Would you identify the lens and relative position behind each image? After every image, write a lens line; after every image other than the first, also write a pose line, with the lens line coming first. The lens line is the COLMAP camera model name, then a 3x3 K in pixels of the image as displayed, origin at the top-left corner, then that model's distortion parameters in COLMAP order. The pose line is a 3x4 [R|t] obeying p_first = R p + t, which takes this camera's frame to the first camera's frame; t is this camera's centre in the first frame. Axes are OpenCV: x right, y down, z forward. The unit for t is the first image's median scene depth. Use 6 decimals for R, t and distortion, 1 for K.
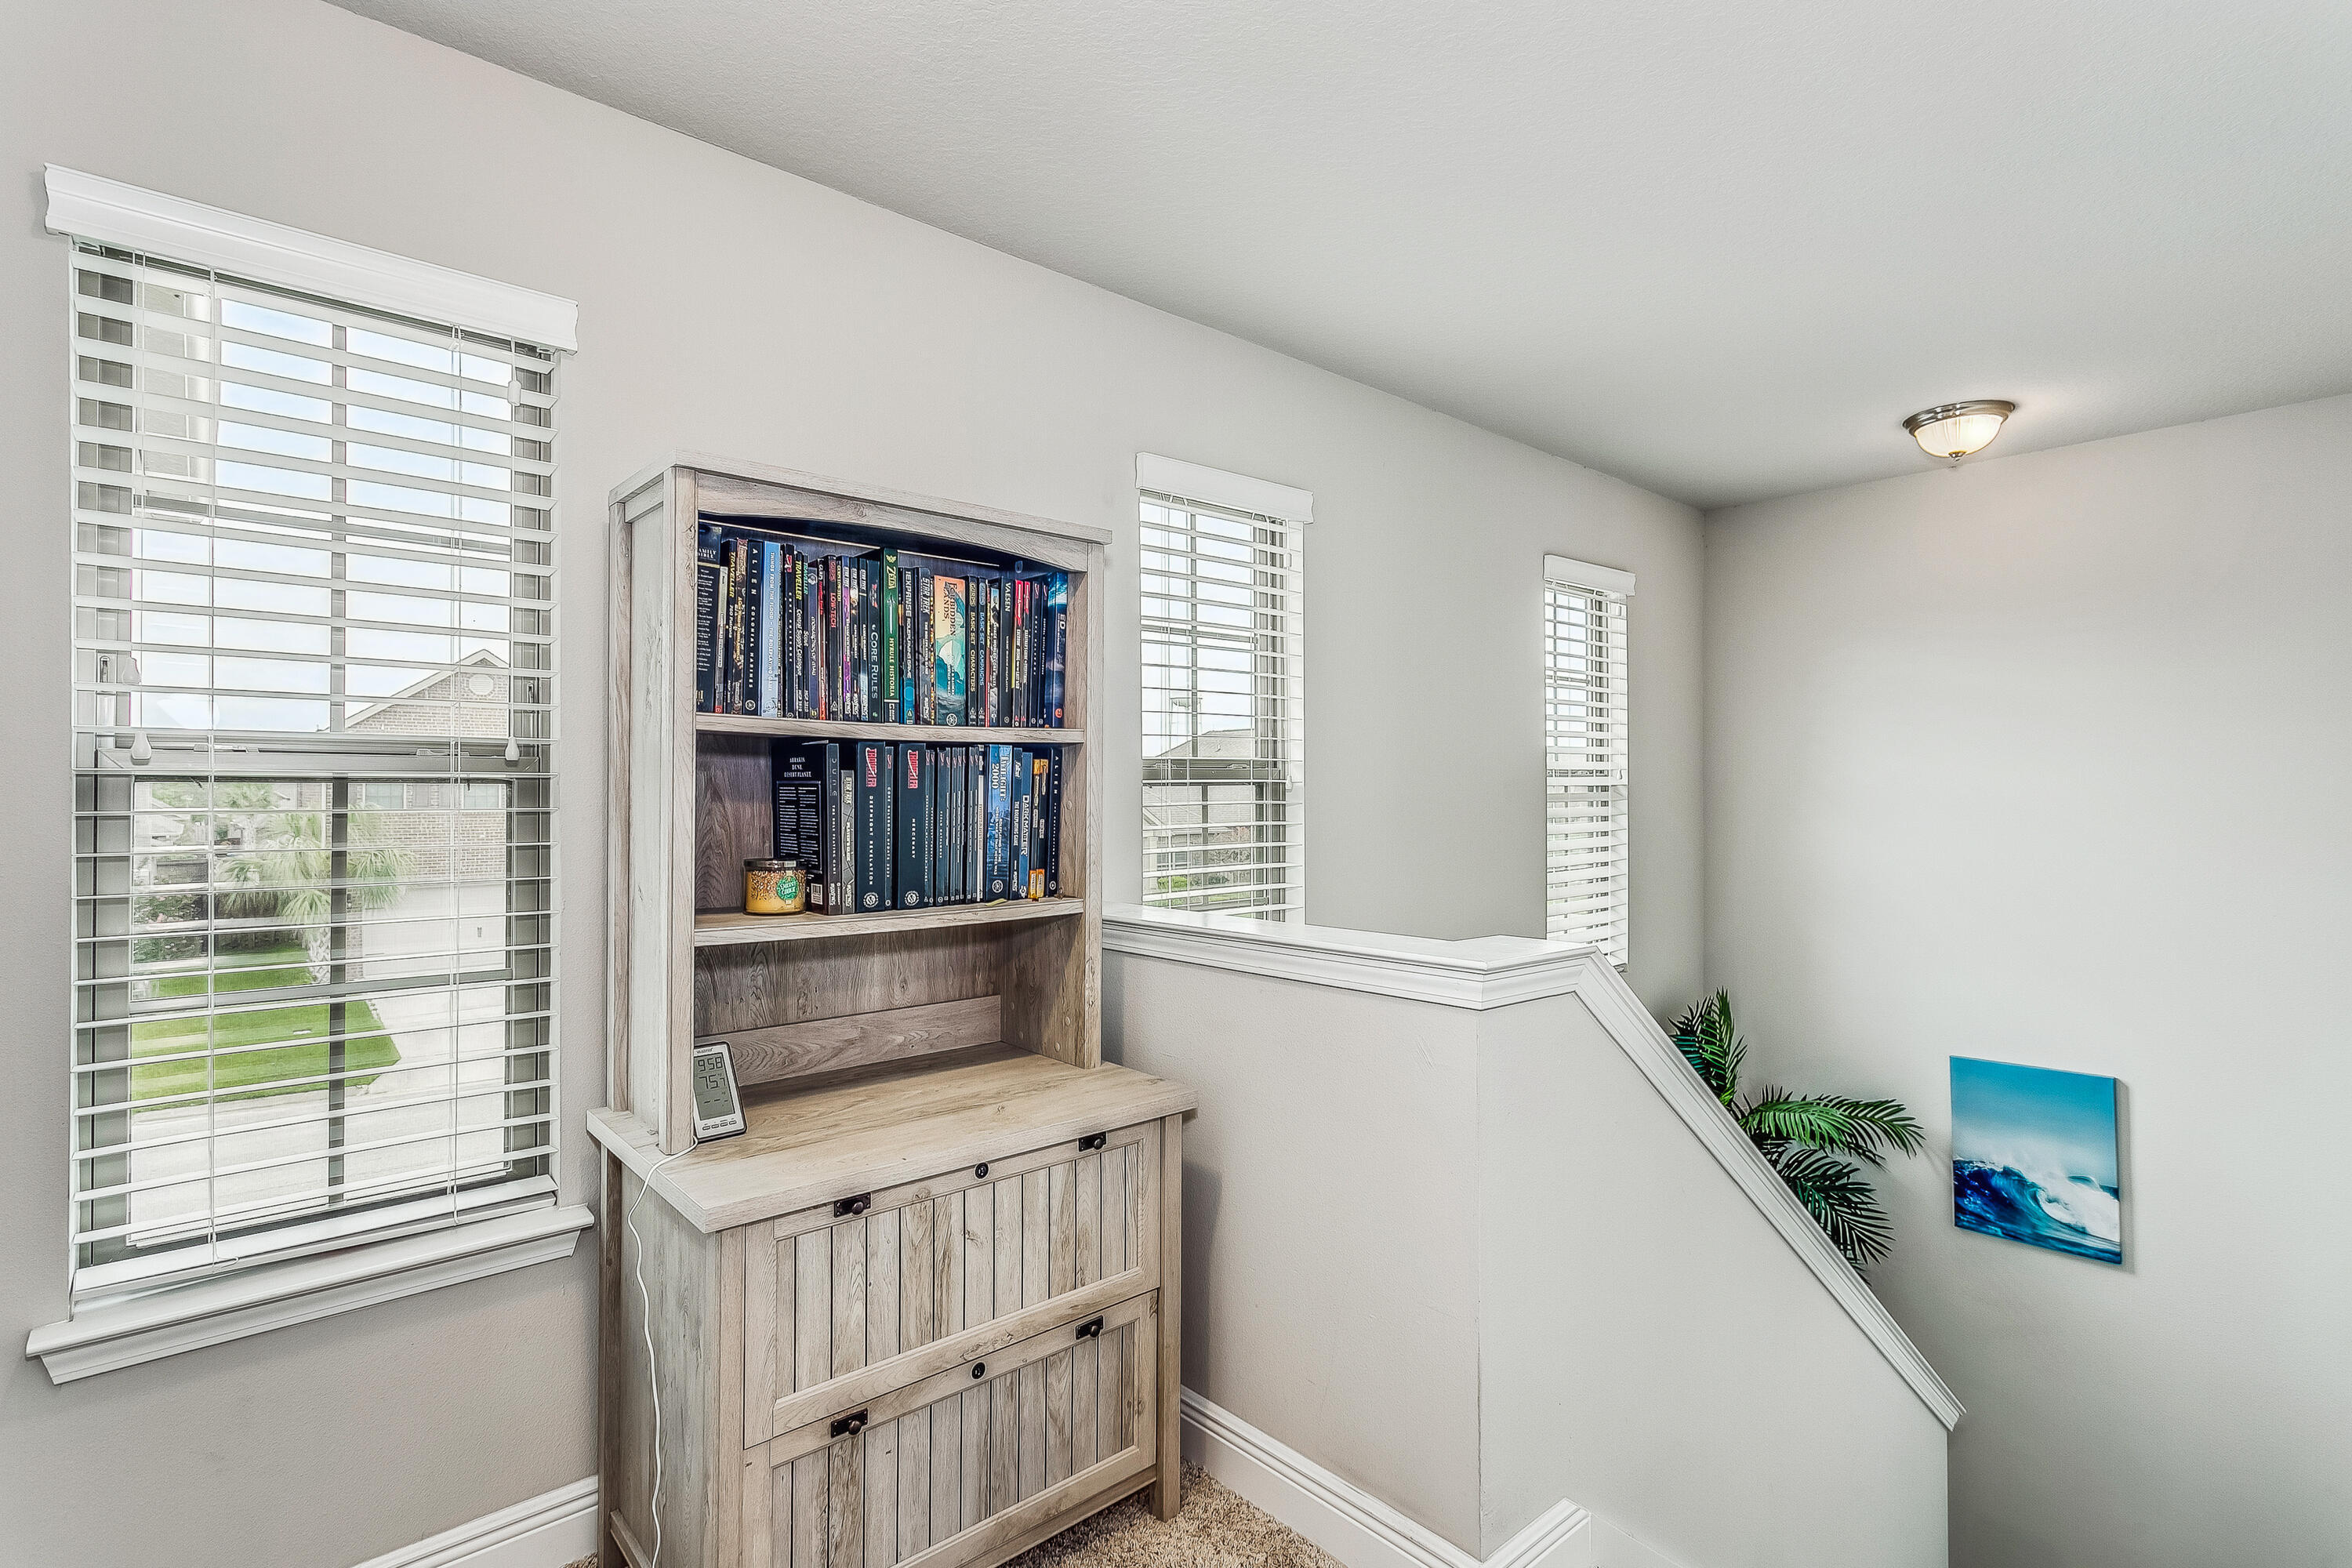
lens RADIAL K [[1122.9, 0, 1143.2], [0, 1122.9, 783.5], [0, 0, 1]] dist [0.002647, 0.001199]
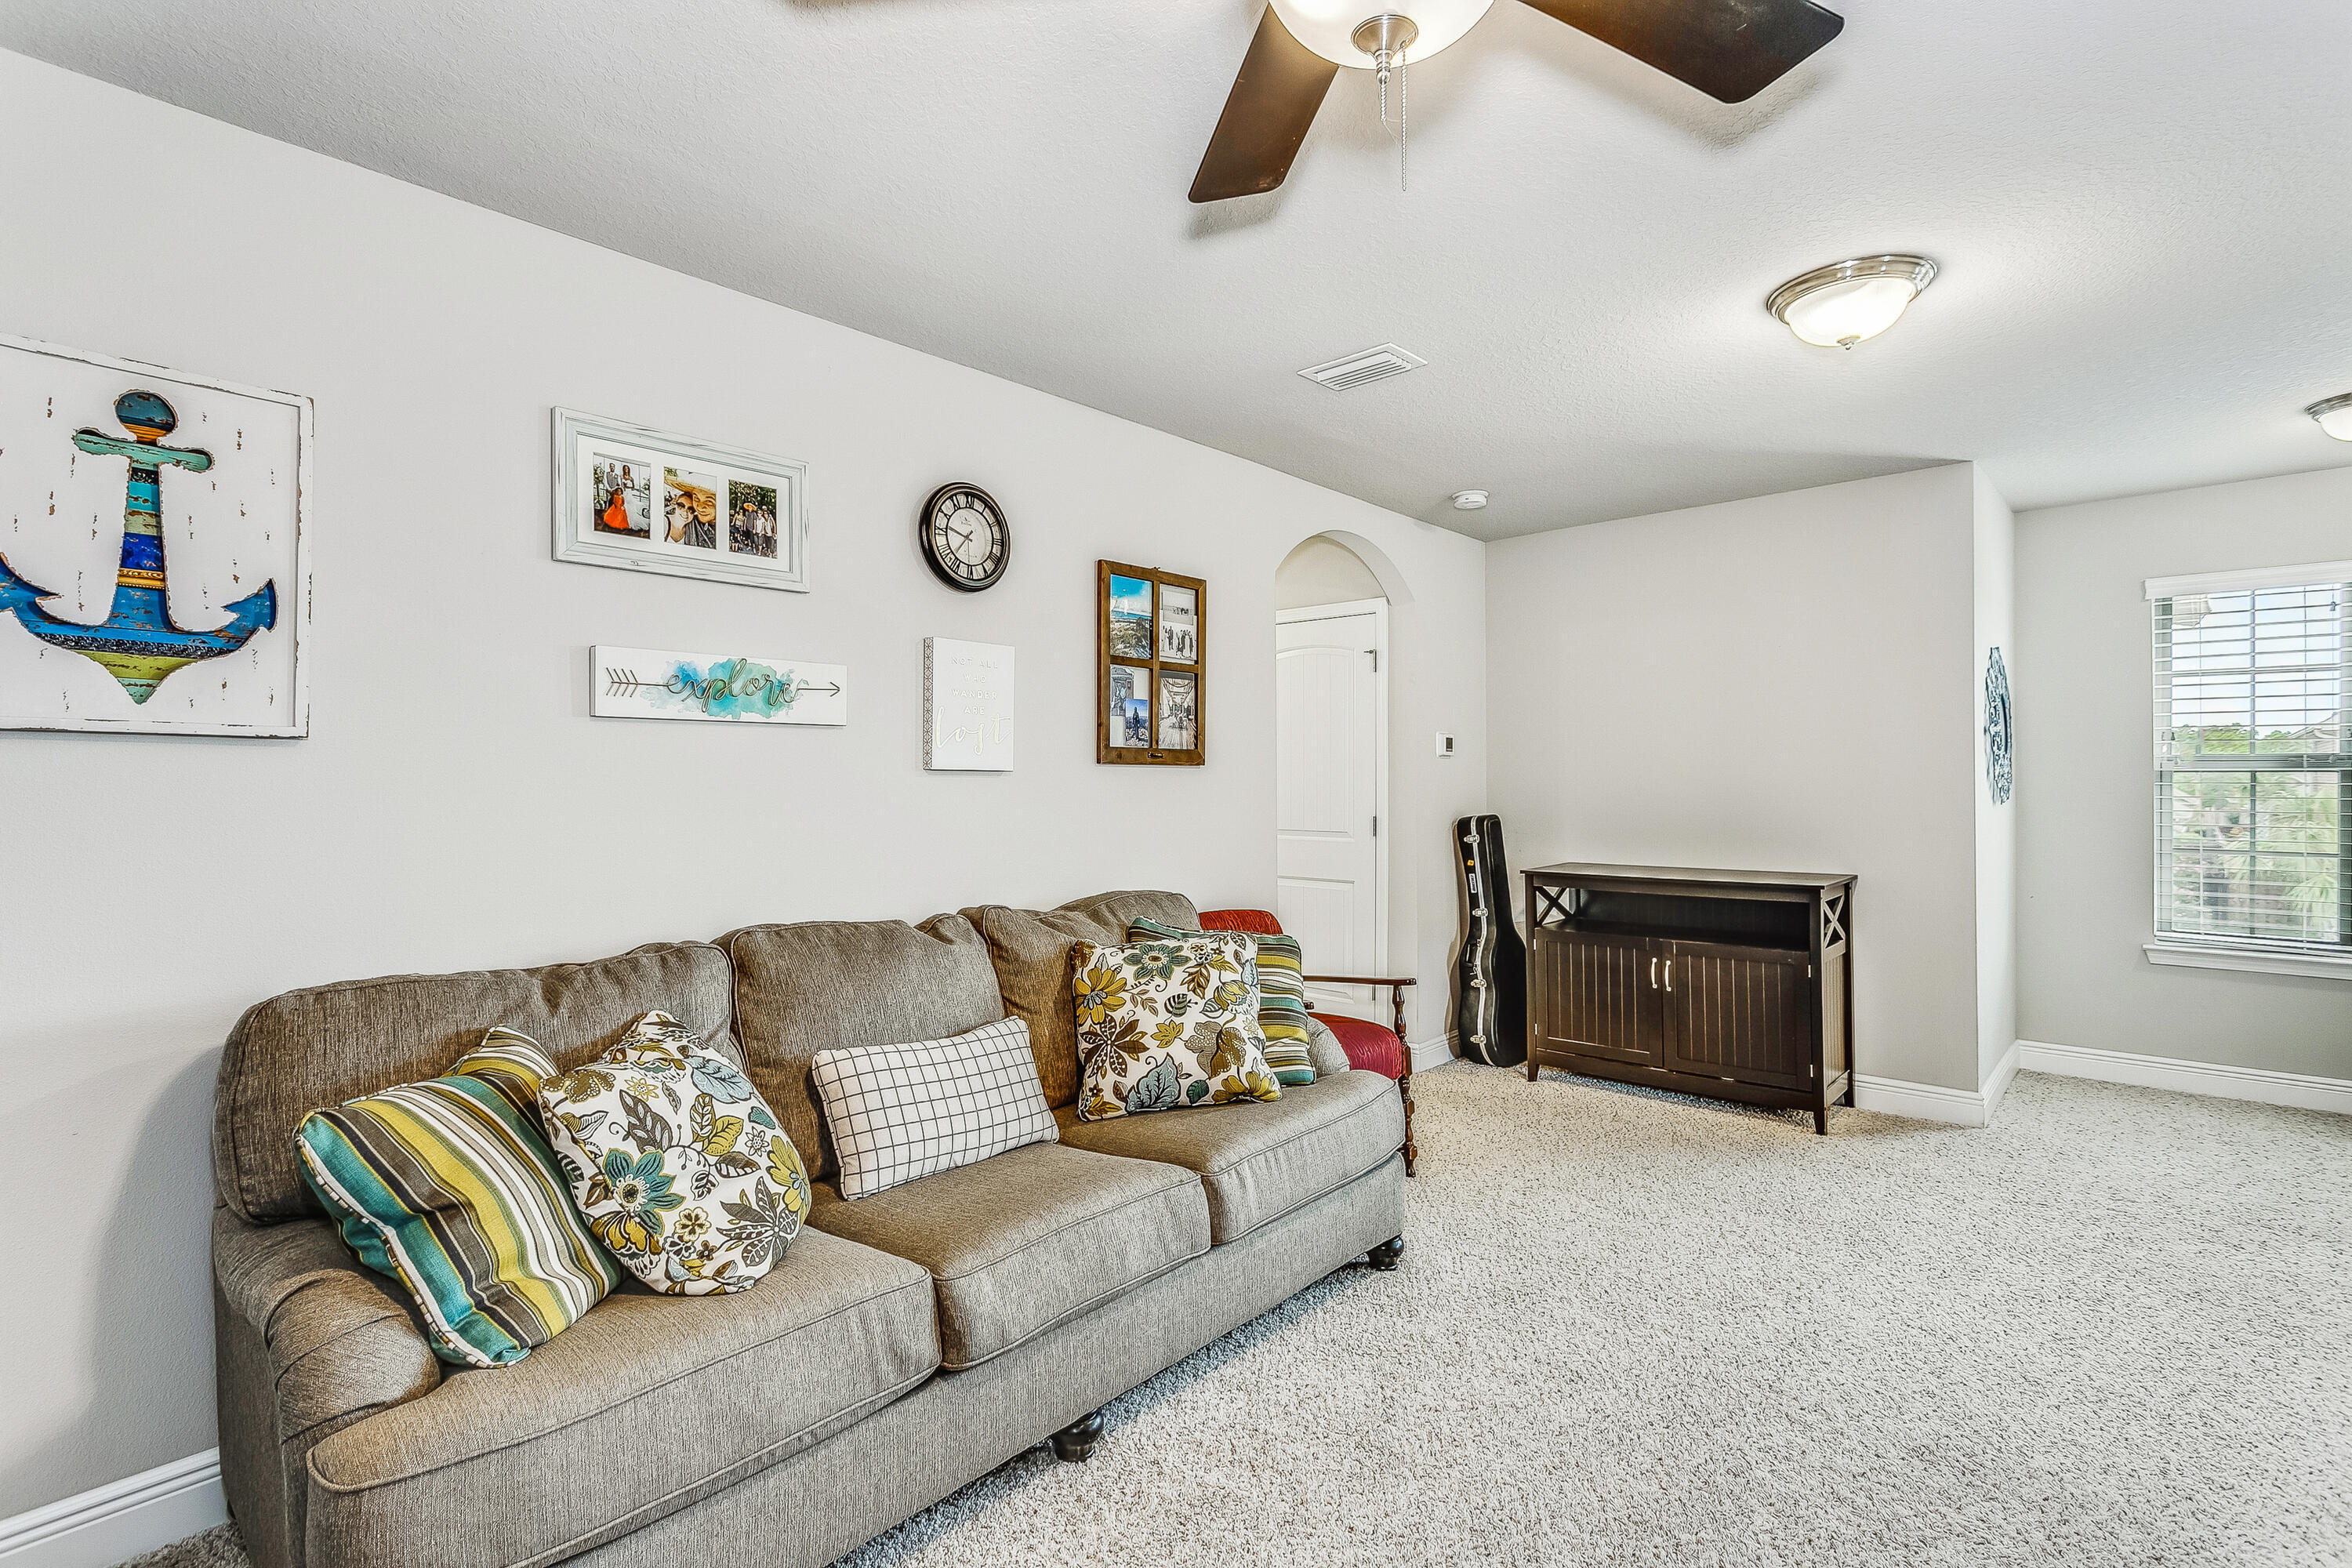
lens RADIAL K [[1122.9, 0, 1143.2], [0, 1122.9, 783.5], [0, 0, 1]] dist [0.002647, 0.001199]
pose [[0.114237, 0.001106, -0.993453, 1.635862], [0.011413, 0.999932, 0.002426, -0.010042], [0.993388, -0.011615, 0.114217, -1.912811]]
